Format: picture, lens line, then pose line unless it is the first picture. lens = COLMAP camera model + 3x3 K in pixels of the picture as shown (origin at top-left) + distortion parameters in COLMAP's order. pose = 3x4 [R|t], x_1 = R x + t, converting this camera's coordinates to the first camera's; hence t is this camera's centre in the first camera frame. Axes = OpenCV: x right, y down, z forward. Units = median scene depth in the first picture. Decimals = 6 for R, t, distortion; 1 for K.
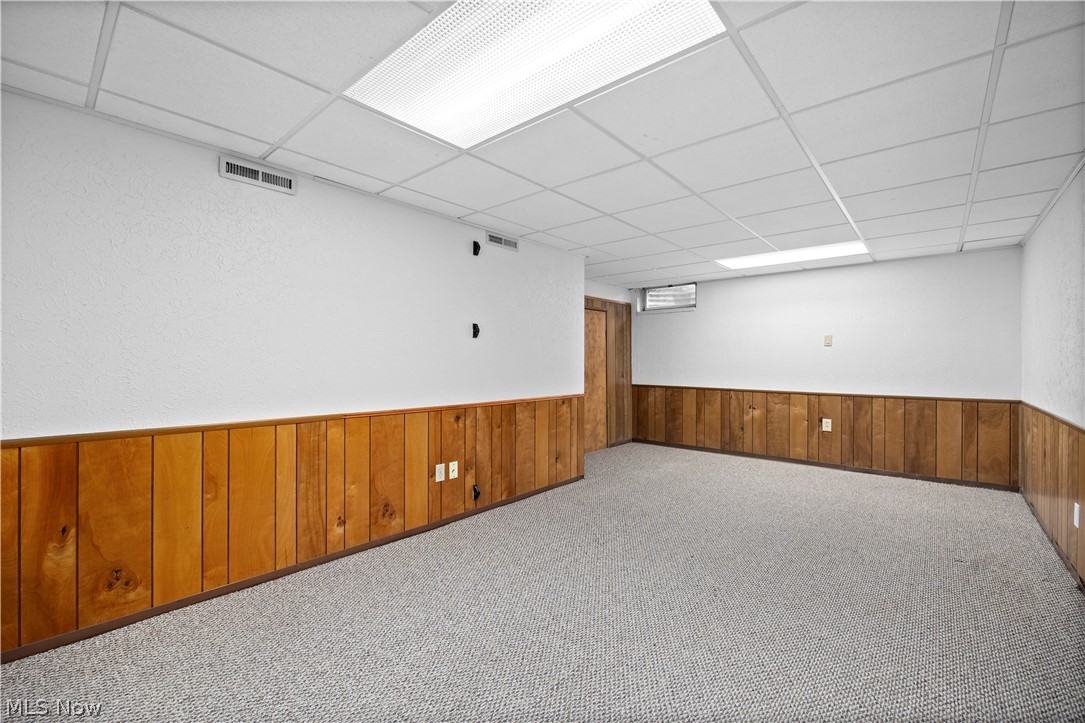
lens RADIAL K [[456.3, 0, 541.0], [0, 456.3, 357.7], [0, 0, 1]] dist [-0.015772, 0.000246]
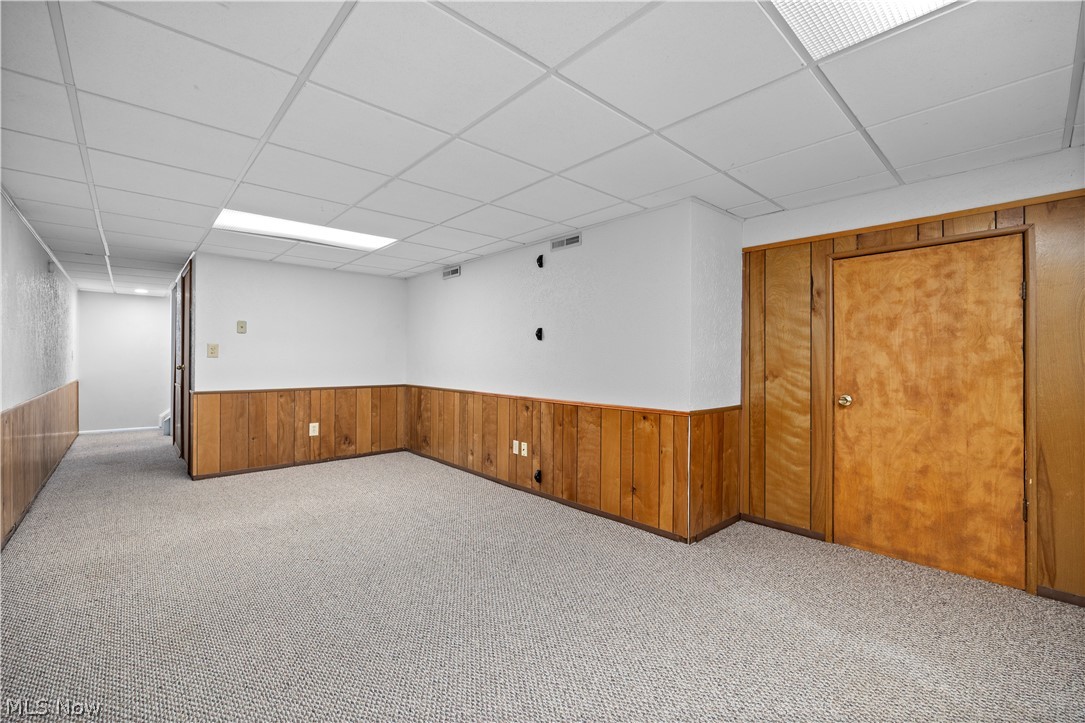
lens RADIAL K [[456.3, 0, 541.0], [0, 456.3, 357.7], [0, 0, 1]] dist [-0.015772, 0.000246]
pose [[-0.107795, -0.009138, -0.994131, 0.977958], [0.002958, 0.999950, -0.009512, 0.010255], [0.994169, -0.003966, -0.107763, 1.118566]]
